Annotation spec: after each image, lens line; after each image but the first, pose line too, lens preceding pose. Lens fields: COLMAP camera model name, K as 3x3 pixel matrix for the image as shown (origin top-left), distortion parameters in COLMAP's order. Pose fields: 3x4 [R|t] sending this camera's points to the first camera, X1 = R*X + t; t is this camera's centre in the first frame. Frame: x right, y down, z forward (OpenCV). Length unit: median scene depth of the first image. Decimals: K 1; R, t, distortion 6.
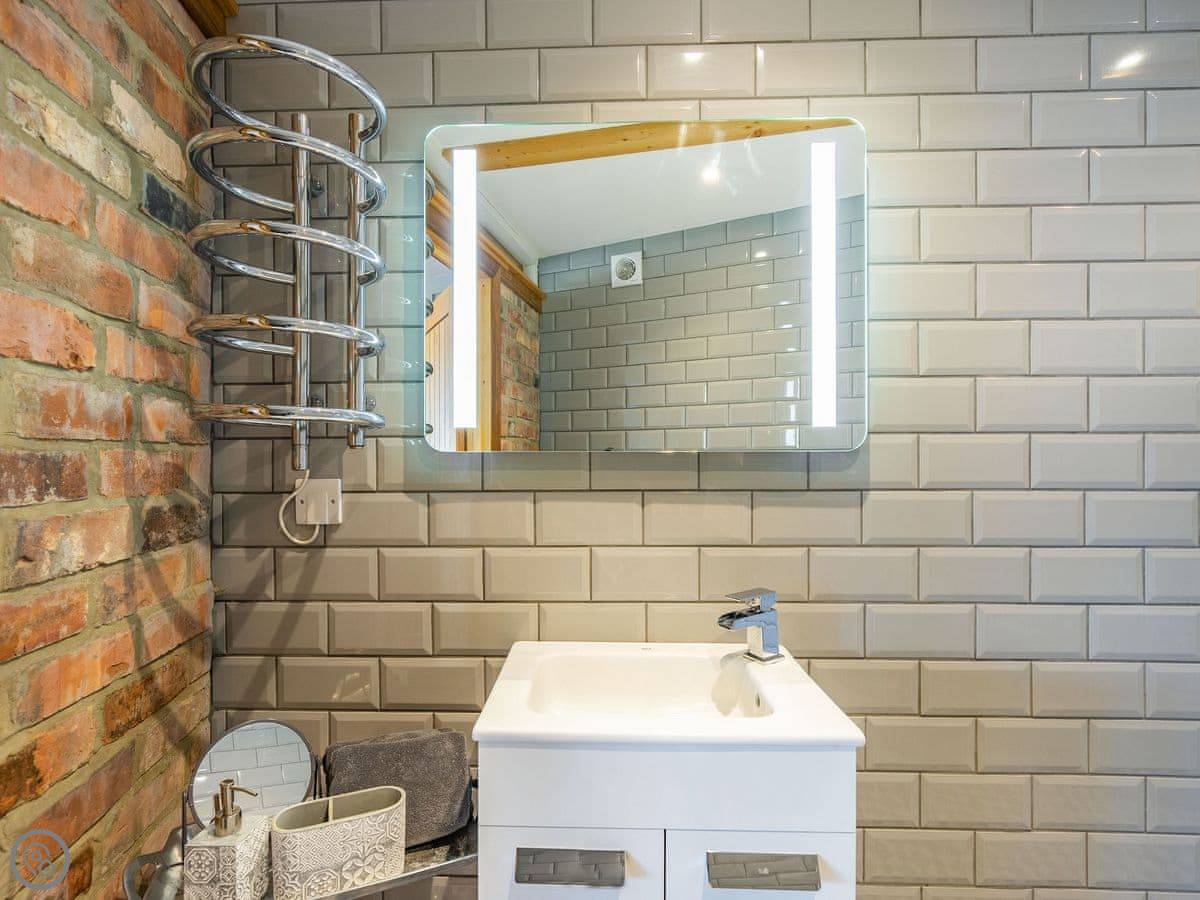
lens RADIAL K [[608.6, 0, 600.0], [0, 608.6, 457.7], [0, 0, 1]] dist [-0.002913, 0.000747]
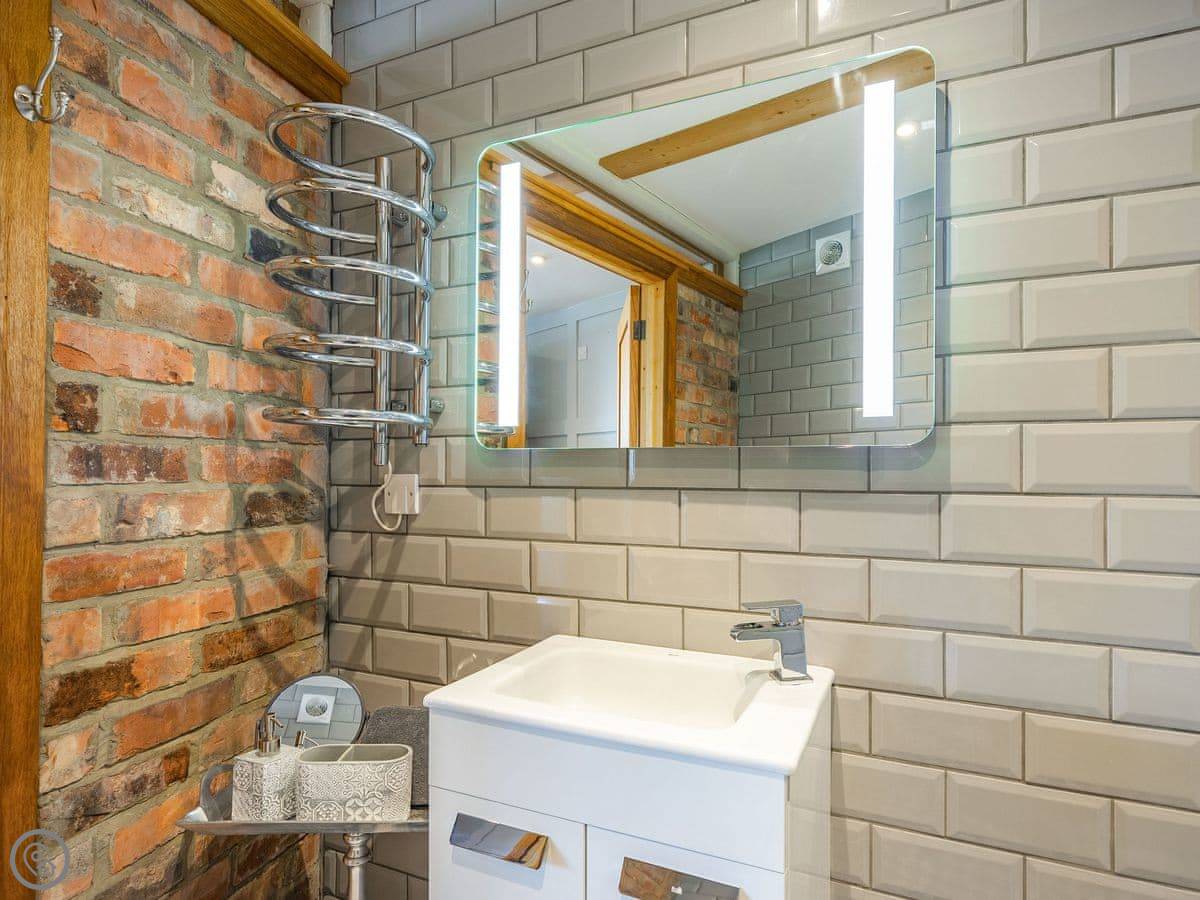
lens RADIAL K [[639.1, 0, 597.3], [0, 639.1, 463.0], [0, 0, 1]] dist [0.004063, -0.000482]
pose [[0.928843, 0.001490, -0.370470, 0.394213], [-0.004424, 0.999965, -0.007070, 0.025601], [0.370446, 0.008206, 0.928818, 0.030257]]
